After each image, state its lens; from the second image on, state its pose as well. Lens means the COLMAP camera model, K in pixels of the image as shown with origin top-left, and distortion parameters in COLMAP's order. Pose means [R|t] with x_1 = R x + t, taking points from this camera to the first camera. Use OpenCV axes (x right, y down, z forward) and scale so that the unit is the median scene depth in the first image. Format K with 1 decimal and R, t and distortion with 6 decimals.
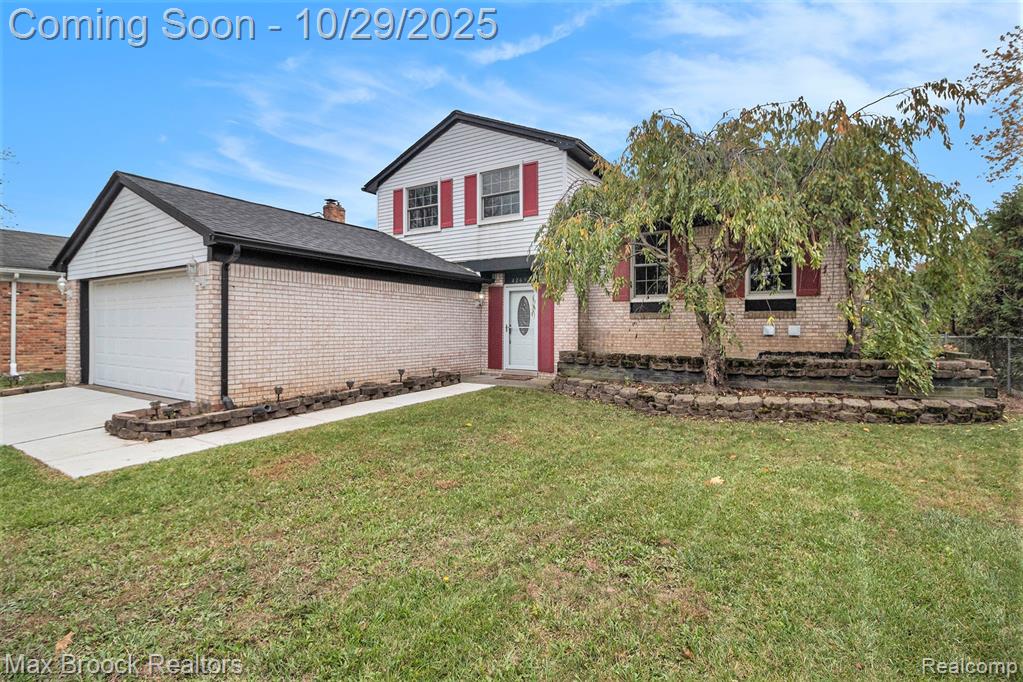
lens RADIAL K [[470.5, 0, 510.6], [0, 470.5, 335.7], [0, 0, 1]] dist [-0.006144, -0.000320]
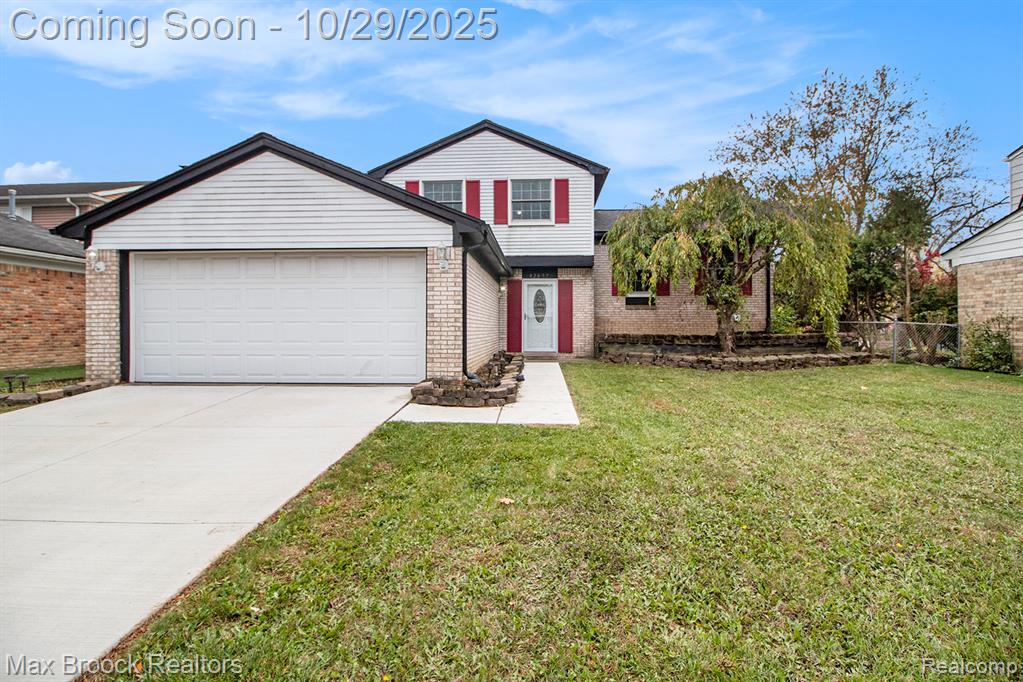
lens RADIAL K [[470.5, 0, 512.8], [0, 470.5, 334.9], [0, 0, 1]] dist [-0.006144, -0.000320]
pose [[0.882854, -0.012271, 0.469488, -0.635730], [0.010206, 0.999924, 0.006944, 0.022580], [-0.469537, -0.001339, 0.882912, -0.006980]]
